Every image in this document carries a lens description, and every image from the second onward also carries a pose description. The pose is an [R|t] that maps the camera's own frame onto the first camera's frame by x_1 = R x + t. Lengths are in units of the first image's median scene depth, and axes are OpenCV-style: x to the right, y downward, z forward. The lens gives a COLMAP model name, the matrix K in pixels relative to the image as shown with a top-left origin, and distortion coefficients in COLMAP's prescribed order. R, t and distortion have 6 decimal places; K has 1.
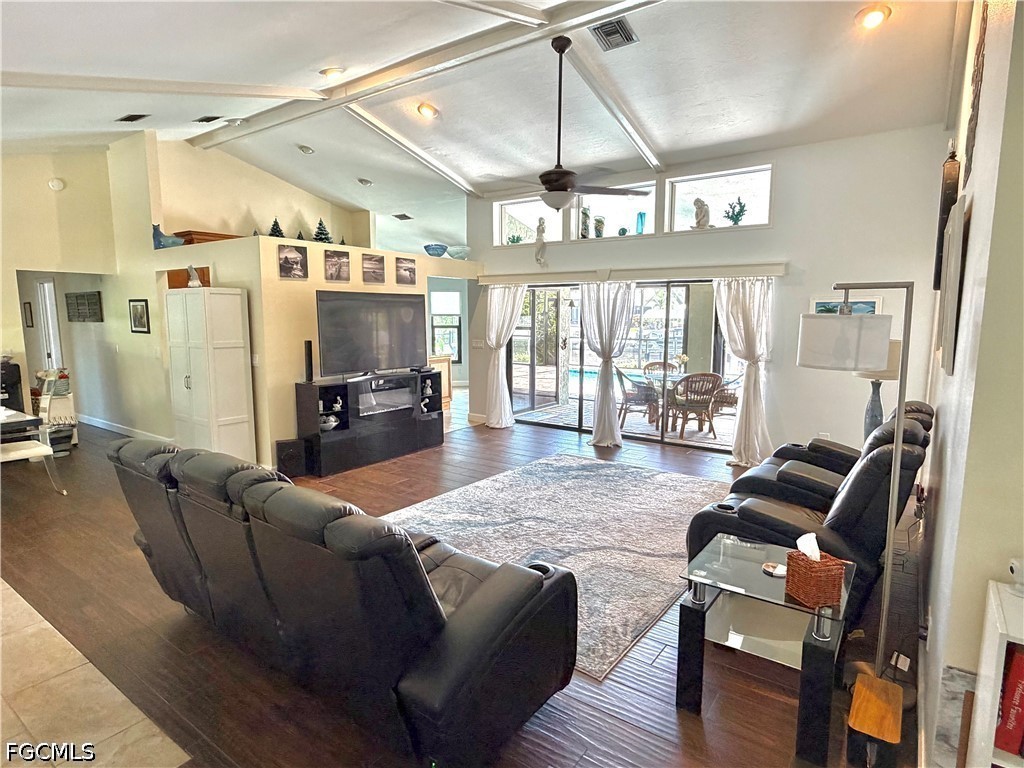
lens RADIAL K [[564.5, 0, 512.4], [0, 564.5, 383.7], [0, 0, 1]] dist [0.002580, -0.000952]
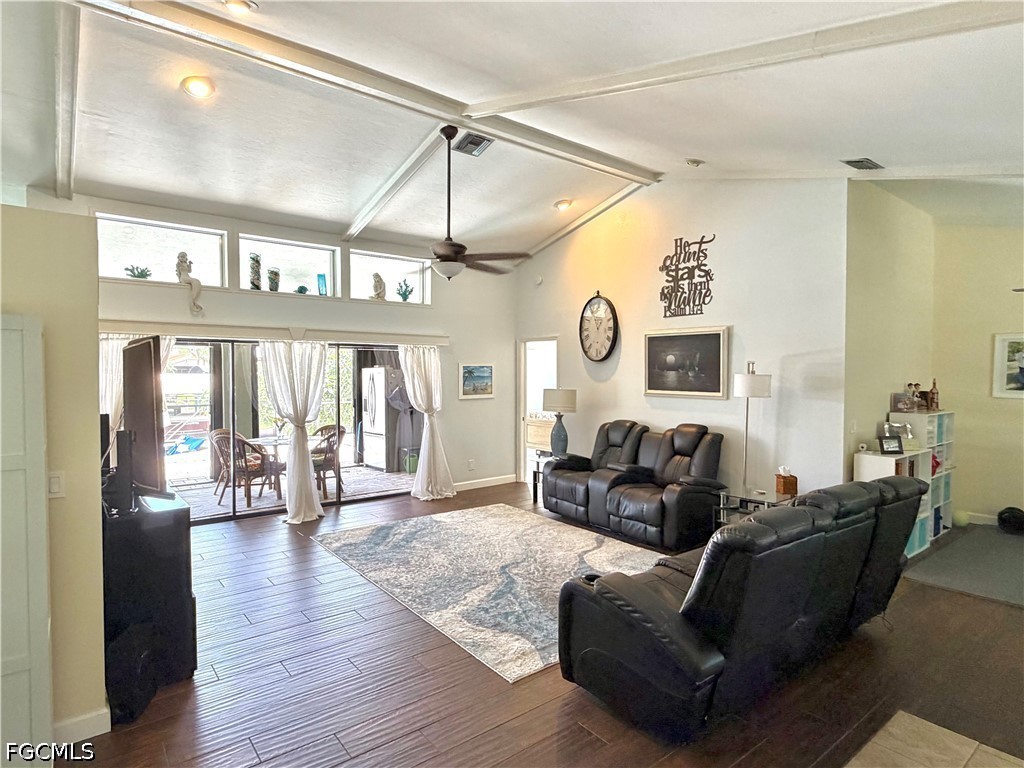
lens RADIAL K [[564.5, 0, 513.2], [0, 564.5, 388.2], [0, 0, 1]] dist [0.002580, -0.000952]
pose [[0.265071, -0.029171, 0.963788, -0.706108], [0.120784, 0.992674, -0.003174, -0.066479], [-0.956634, 0.117251, 0.266652, 0.481325]]
